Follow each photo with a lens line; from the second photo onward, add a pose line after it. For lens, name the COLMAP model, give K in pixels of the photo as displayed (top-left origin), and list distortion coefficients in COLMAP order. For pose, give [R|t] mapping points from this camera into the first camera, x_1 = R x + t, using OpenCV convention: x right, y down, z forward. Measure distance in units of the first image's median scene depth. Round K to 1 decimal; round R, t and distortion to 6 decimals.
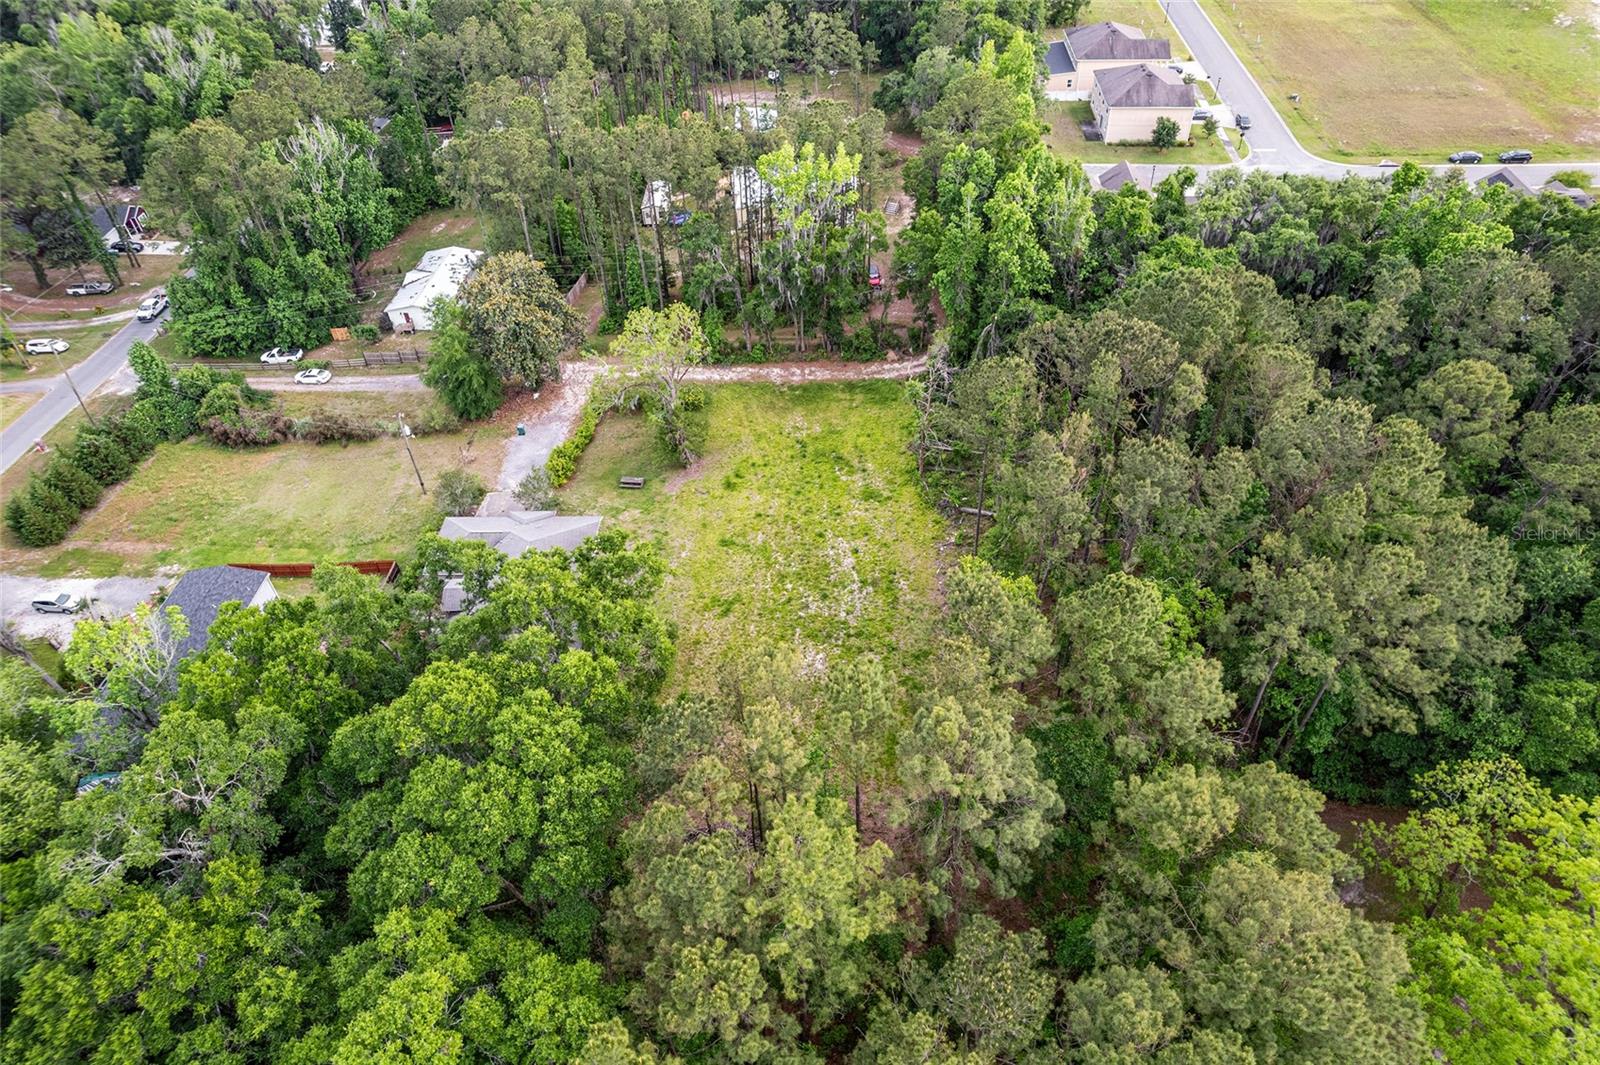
lens RADIAL K [[1024.5, 0, 806.4], [0, 1024.5, 554.4], [0, 0, 1]] dist [-0.078466, 0.065829]
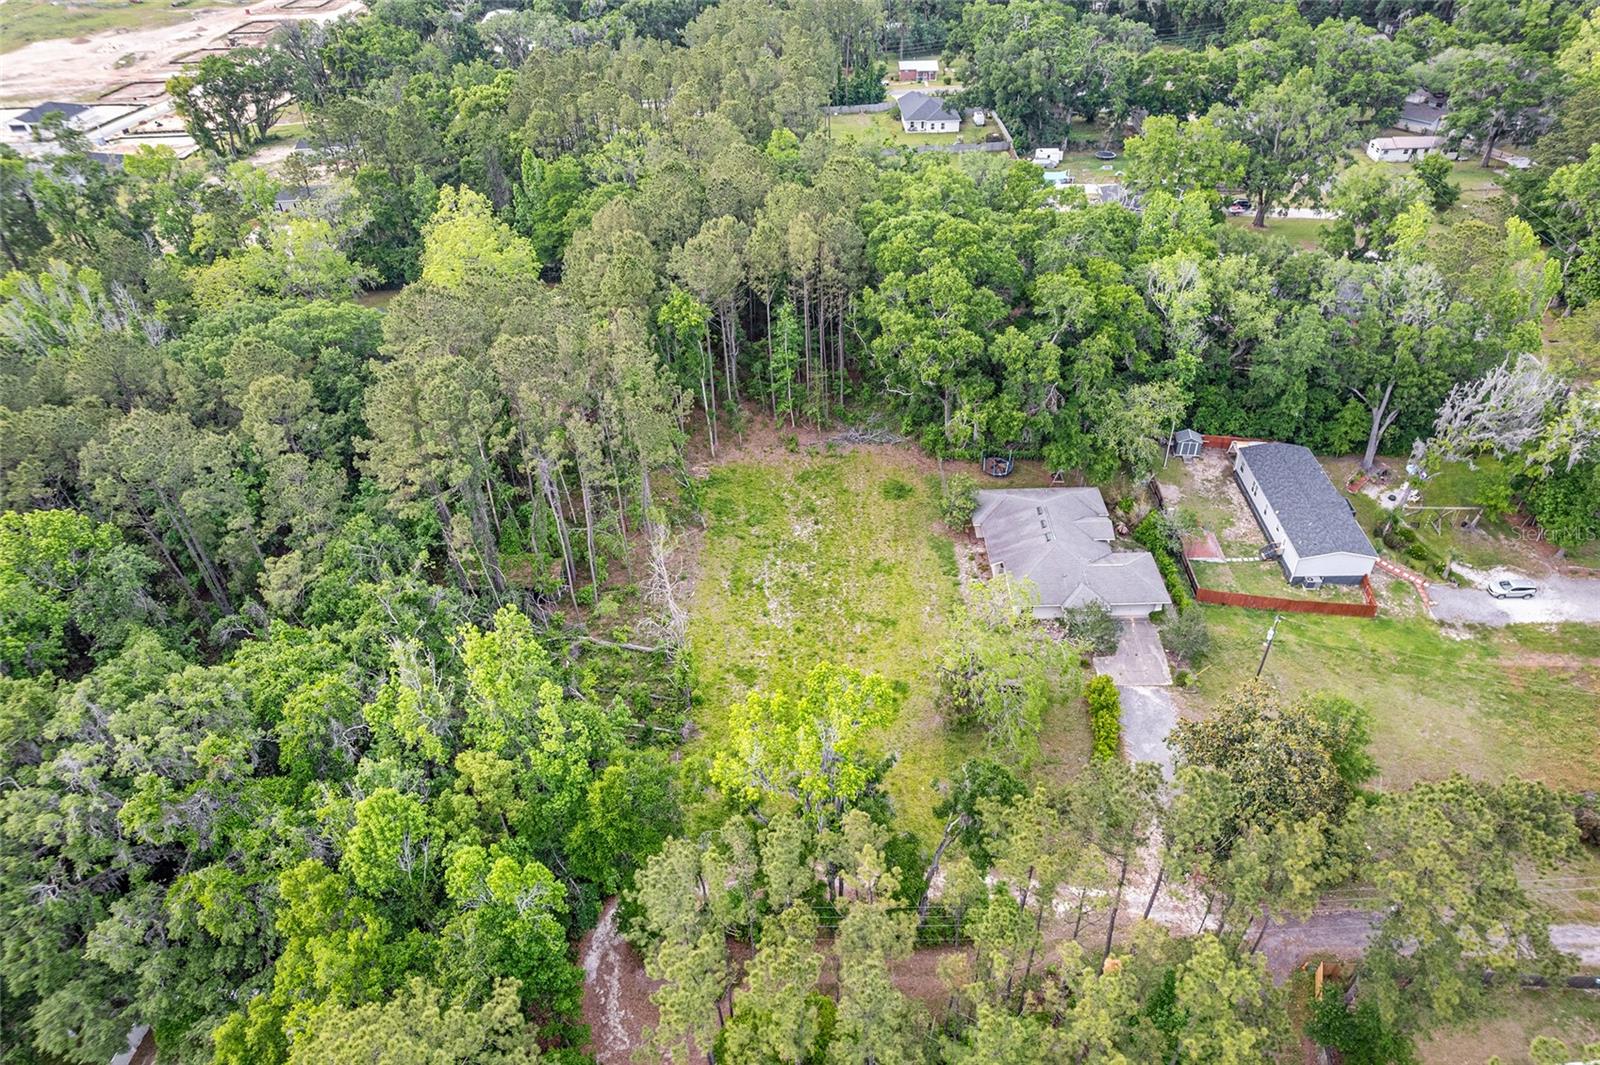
lens RADIAL K [[1024.5, 0, 806.4], [0, 1024.5, 554.4], [0, 0, 1]] dist [-0.078466, 0.065829]
pose [[-0.997366, 0.070368, 0.017616, -0.014117], [0.026315, 0.124677, 0.991848, -0.863915], [0.067598, 0.989699, -0.126200, 0.871910]]
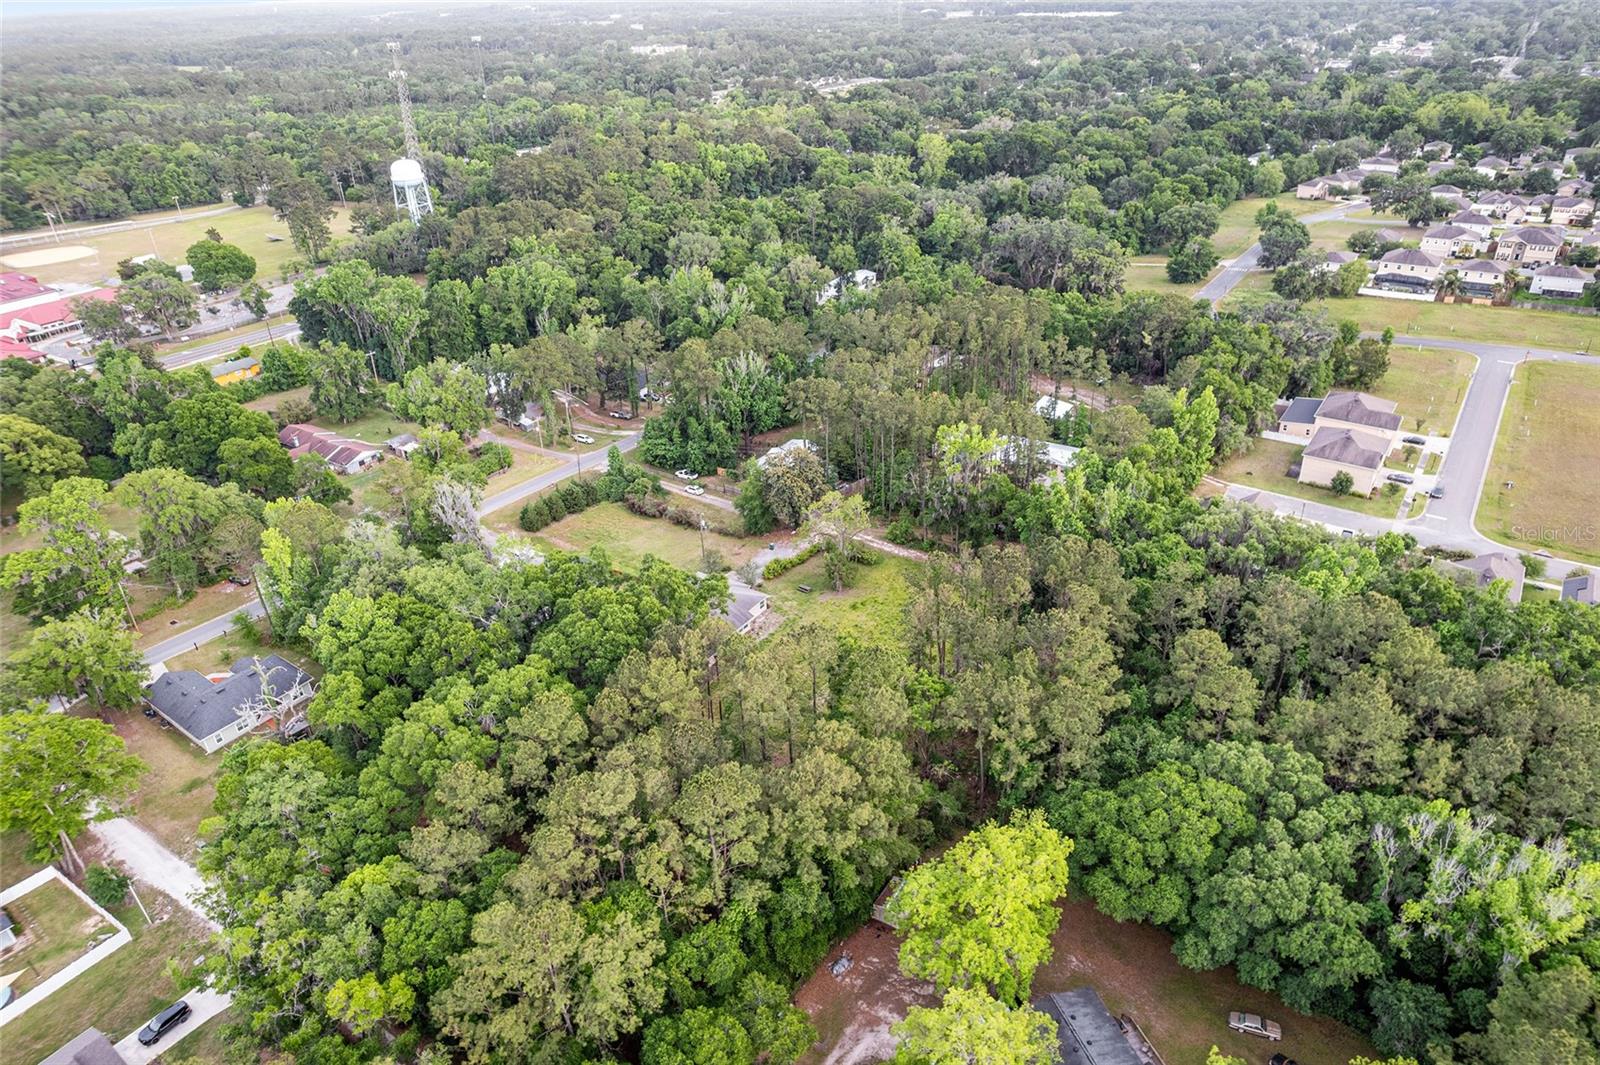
lens RADIAL K [[1024.5, 0, 806.4], [0, 1024.5, 554.4], [0, 0, 1]] dist [-0.078466, 0.065829]
pose [[0.848589, 0.267752, -0.456295, 0.511501], [-0.362206, 0.922677, -0.132186, 0.086415], [0.385620, 0.277445, 0.879955, -0.427430]]
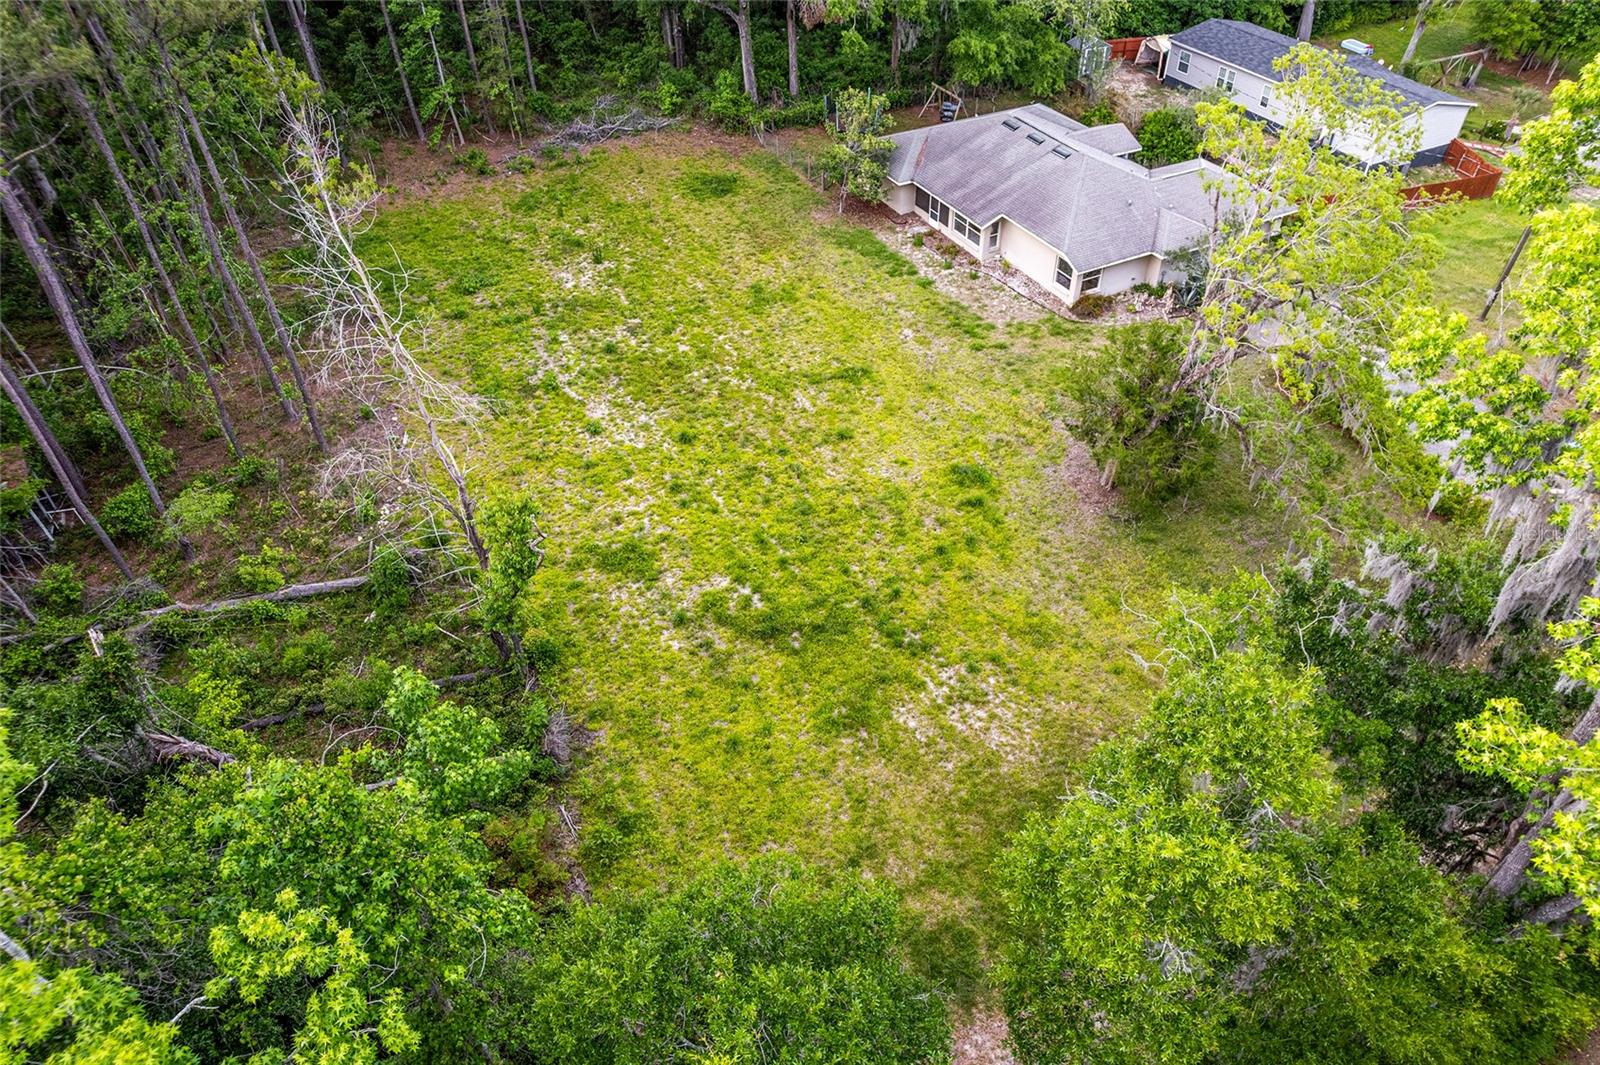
lens RADIAL K [[1024.5, 0, 806.4], [0, 1024.5, 554.4], [0, 0, 1]] dist [-0.078466, 0.065829]
pose [[-0.870969, 0.371248, -0.321851, 0.108518], [-0.305894, 0.102905, 0.946488, -0.376357], [0.384501, 0.922814, 0.023936, 0.873523]]
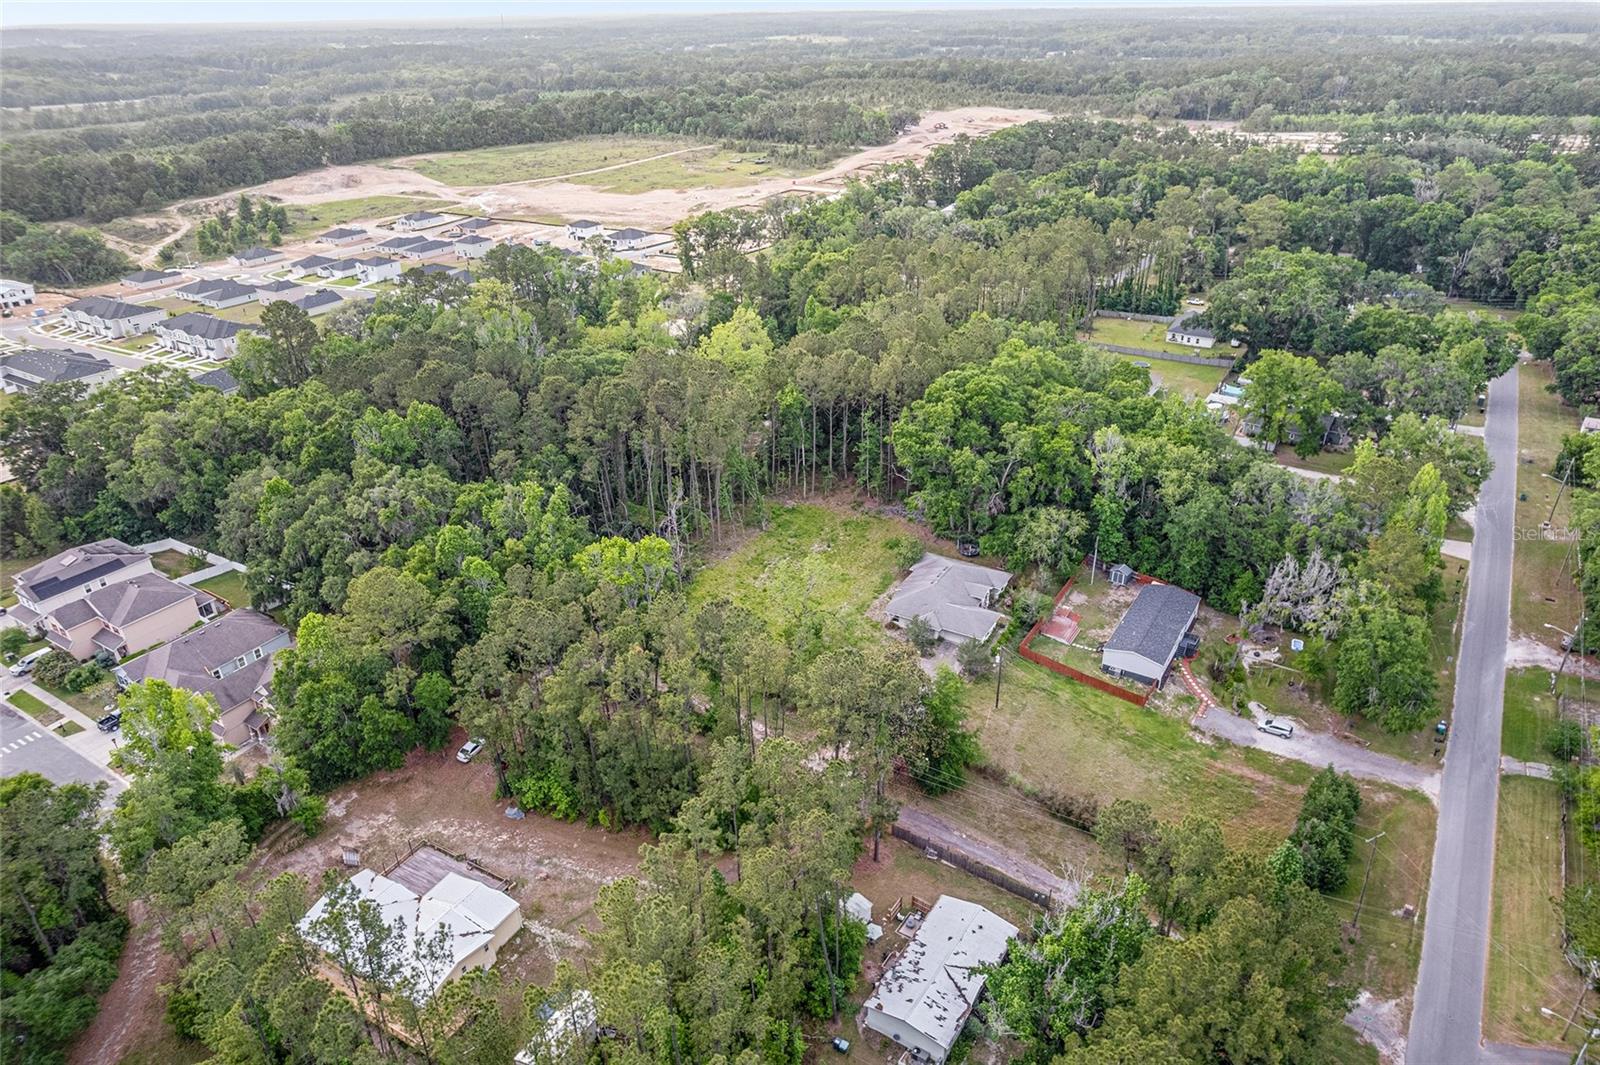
lens RADIAL K [[1036.2, 0, 805.7], [0, 1036.2, 554.7], [0, 0, 1]] dist [-0.056305, 0.000767]
pose [[-0.873619, -0.188516, 0.448610, -0.640785], [0.370516, 0.339933, 0.864386, -1.194733], [-0.315448, 0.921362, -0.227124, 1.076796]]
